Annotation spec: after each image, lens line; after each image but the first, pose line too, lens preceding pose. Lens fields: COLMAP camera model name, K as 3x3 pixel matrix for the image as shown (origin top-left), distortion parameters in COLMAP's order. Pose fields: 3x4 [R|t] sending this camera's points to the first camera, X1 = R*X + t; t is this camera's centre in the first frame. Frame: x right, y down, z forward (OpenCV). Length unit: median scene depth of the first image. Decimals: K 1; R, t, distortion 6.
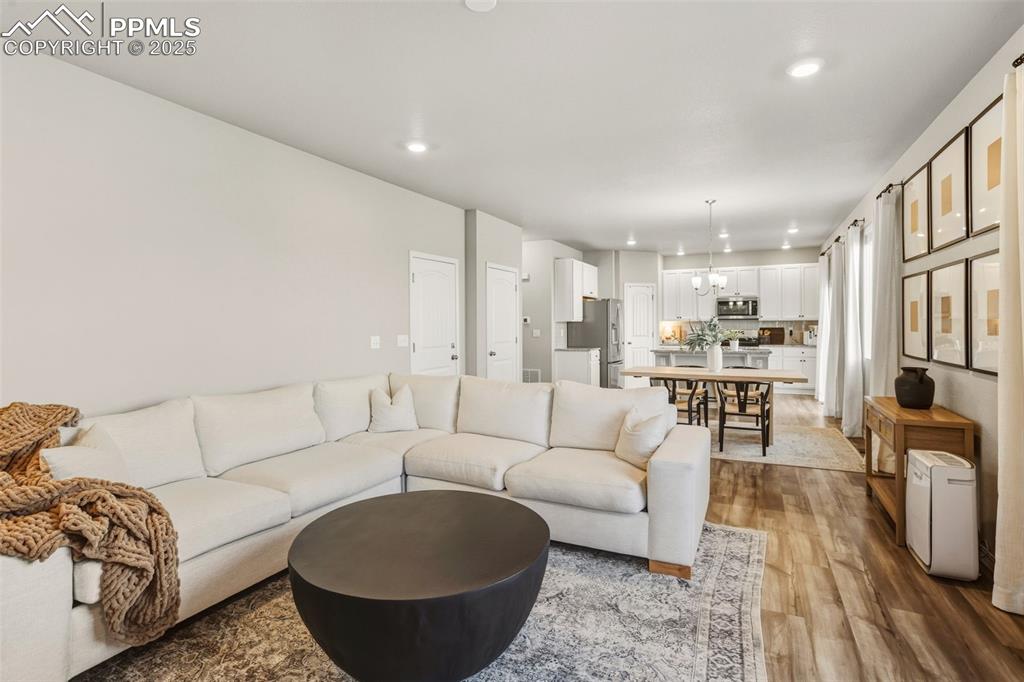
lens RADIAL K [[496.4, 0, 520.0], [0, 496.4, 332.4], [0, 0, 1]] dist [-0.010753, 0.005390]
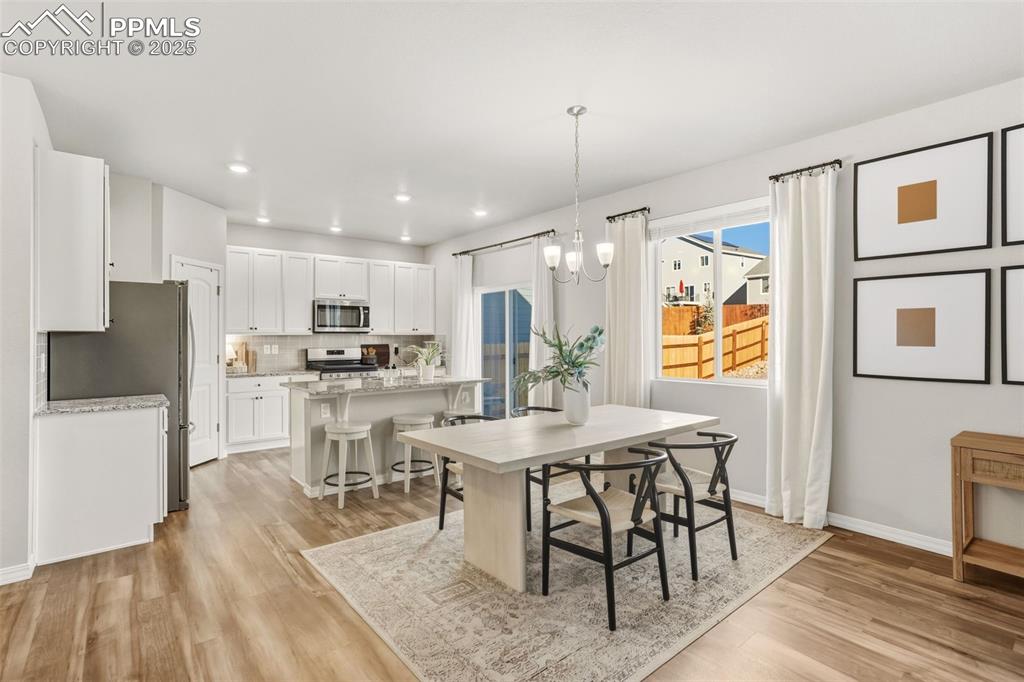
lens RADIAL K [[496.4, 0, 491.0], [0, 496.4, 334.5], [0, 0, 1]] dist [-0.010753, 0.005390]
pose [[0.447817, 0.008061, 0.894089, -0.081172], [0.016109, 0.999724, -0.017082, -0.008767], [-0.893980, 0.022052, 0.447564, 0.515714]]
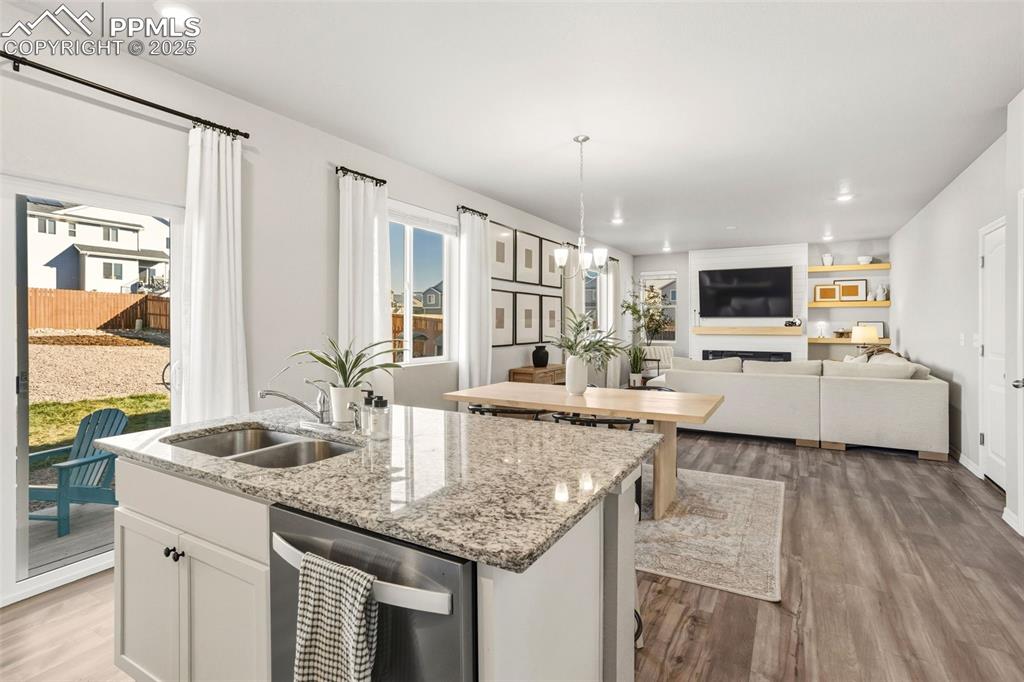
lens RADIAL K [[496.4, 0, 510.3], [0, 496.4, 318.6], [0, 0, 1]] dist [-0.010753, 0.005390]
pose [[-0.997327, -0.002691, 0.073014, 0.256342], [-0.002003, 0.999953, 0.009501, -0.019399], [-0.073036, 0.009329, -0.997286, 1.010888]]
